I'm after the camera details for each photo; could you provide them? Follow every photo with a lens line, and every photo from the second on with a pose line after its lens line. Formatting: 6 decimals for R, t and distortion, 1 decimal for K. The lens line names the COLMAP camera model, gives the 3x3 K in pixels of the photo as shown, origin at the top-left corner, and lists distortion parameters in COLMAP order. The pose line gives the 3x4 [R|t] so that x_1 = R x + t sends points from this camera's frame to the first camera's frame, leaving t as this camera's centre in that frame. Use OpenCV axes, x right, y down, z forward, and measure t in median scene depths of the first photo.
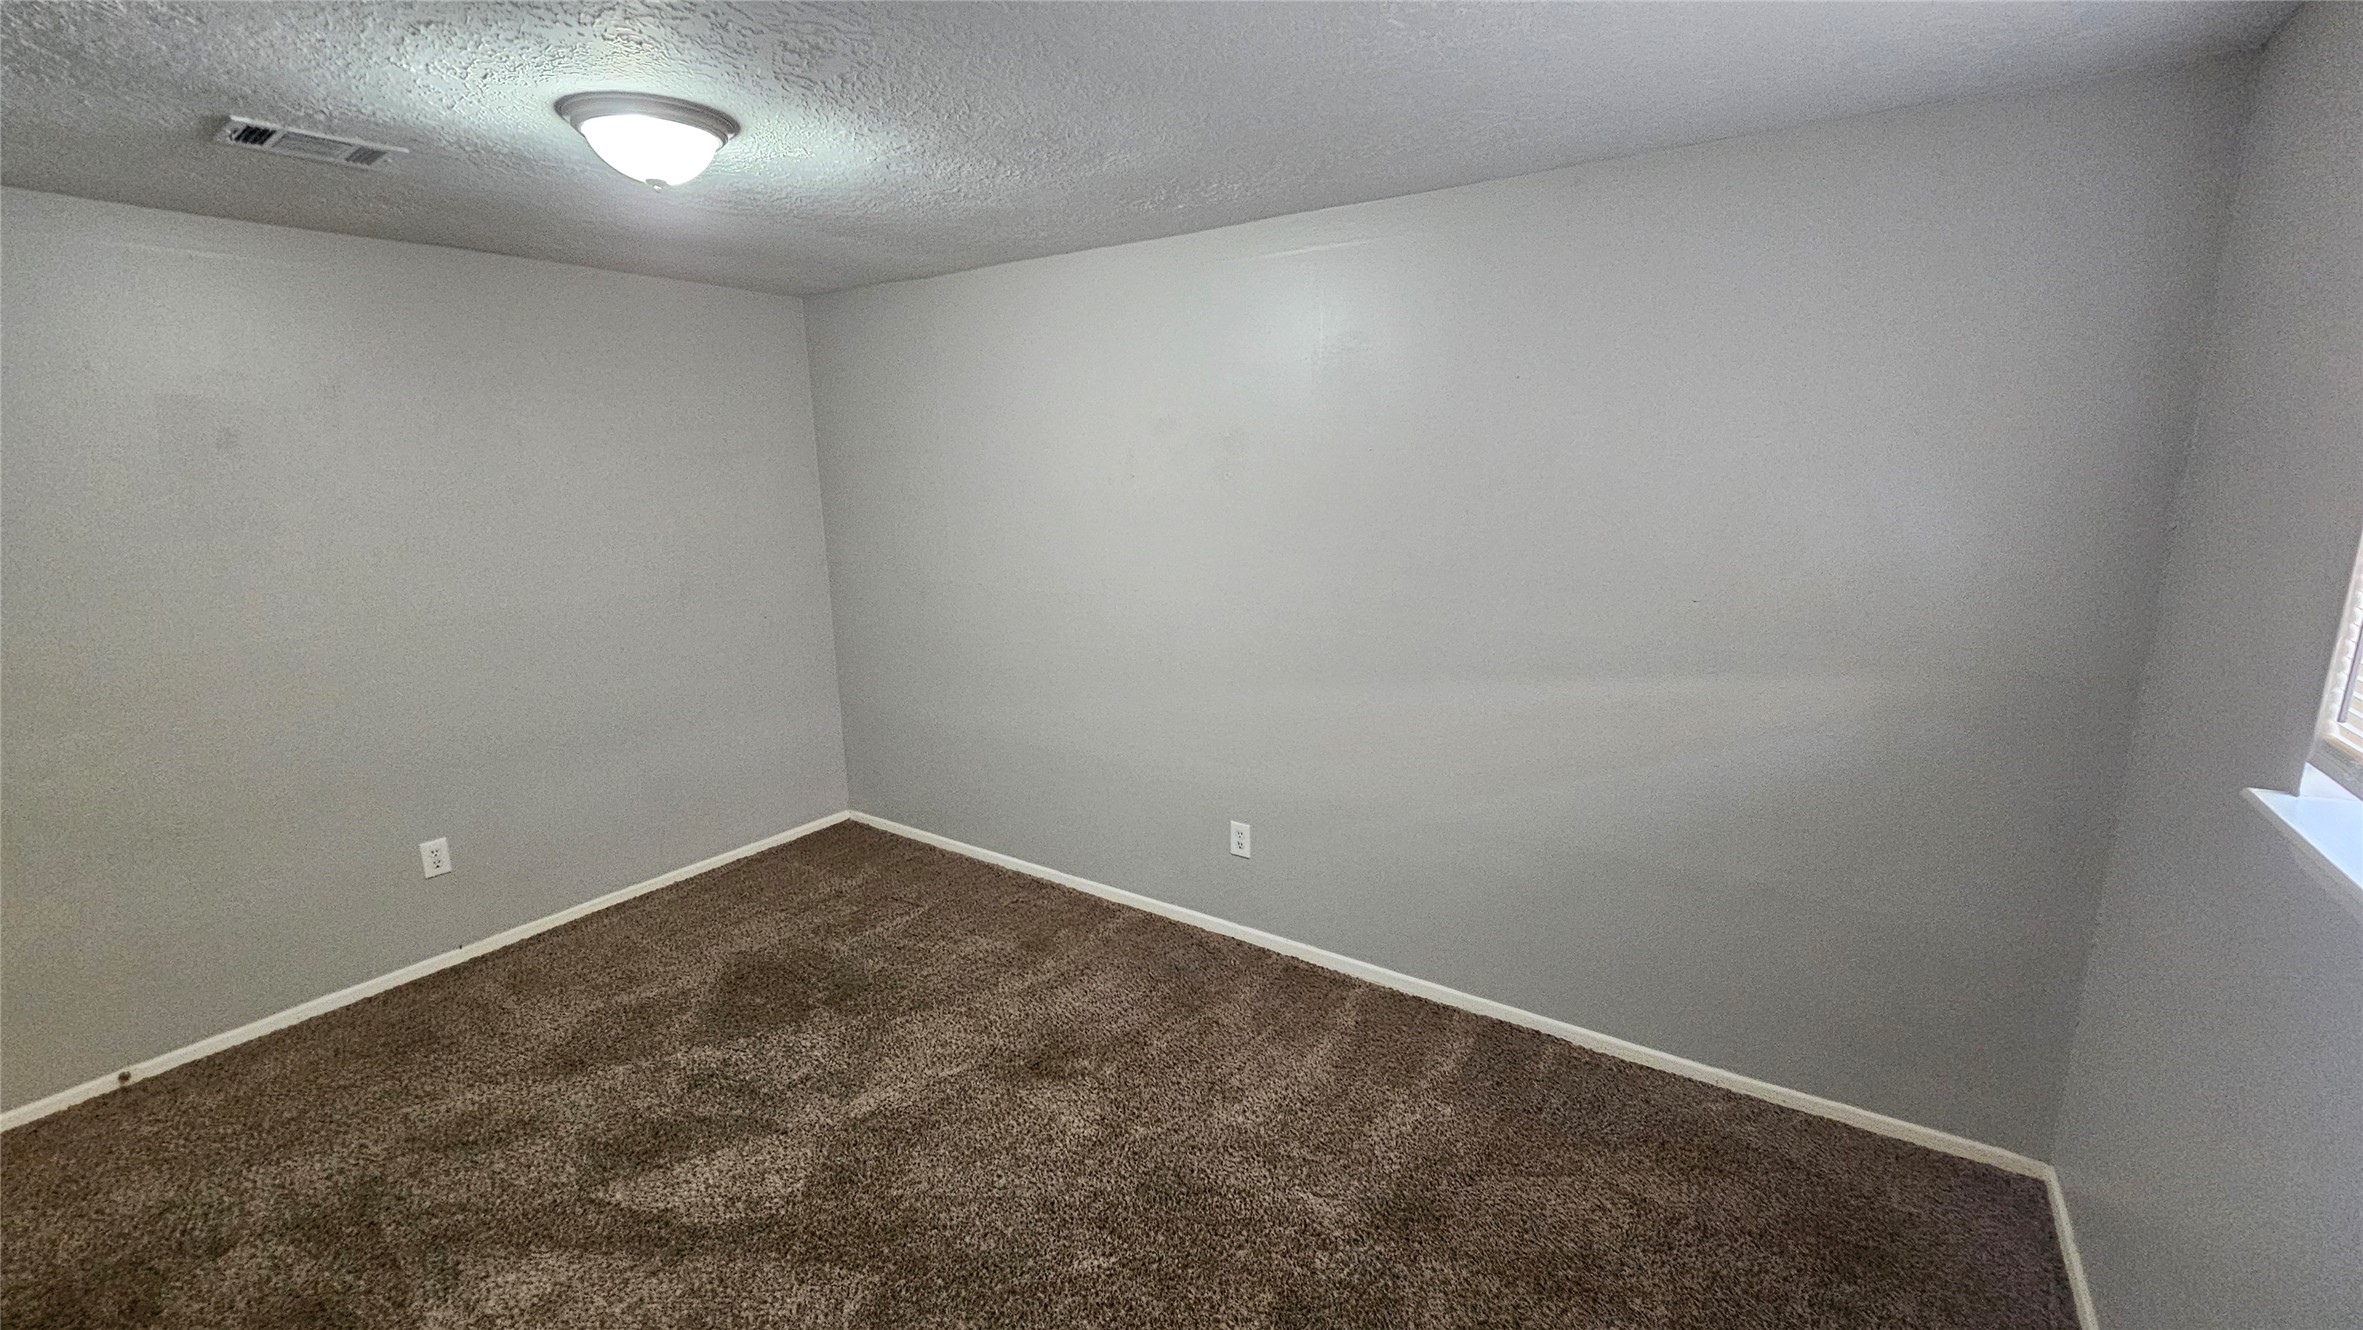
lens RADIAL K [[971.2, 0, 1178.4], [0, 971.2, 662.6], [0, 0, 1]] dist [-0.001171, 0.000537]
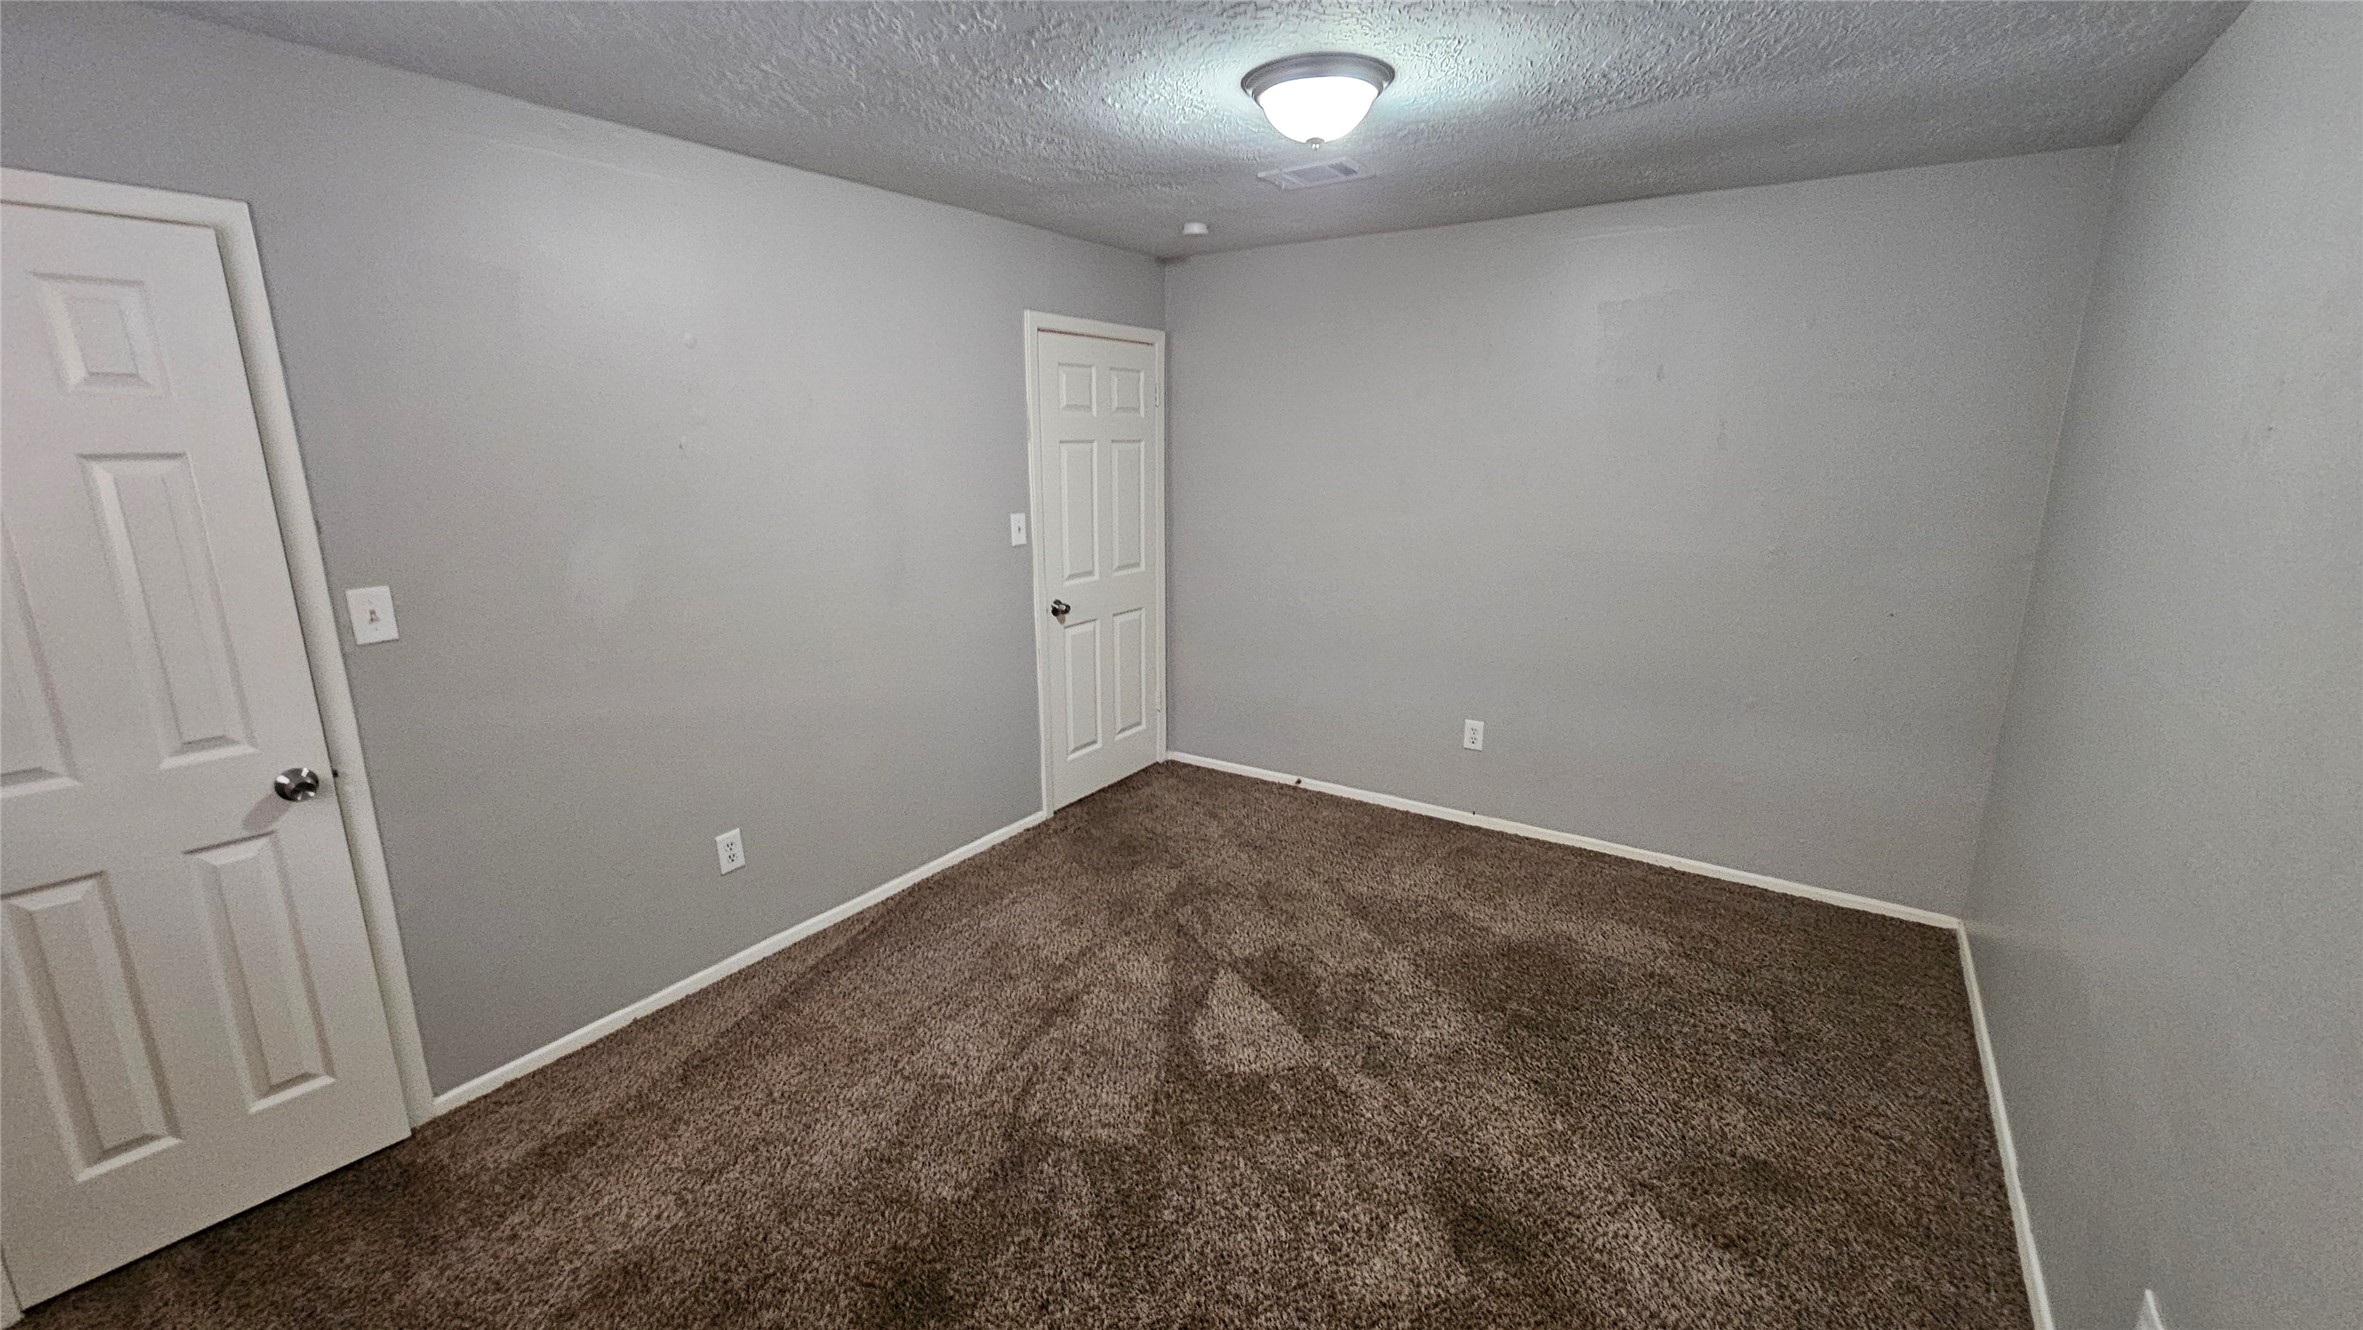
lens RADIAL K [[971.2, 0, 1195.3], [0, 971.2, 676.7], [0, 0, 1]] dist [-0.001171, 0.000537]
pose [[0.011747, 0.264182, -0.964401, 0.474305], [-0.201217, 0.945363, 0.256516, -0.136451], [0.979476, 0.191041, 0.064264, 0.661223]]
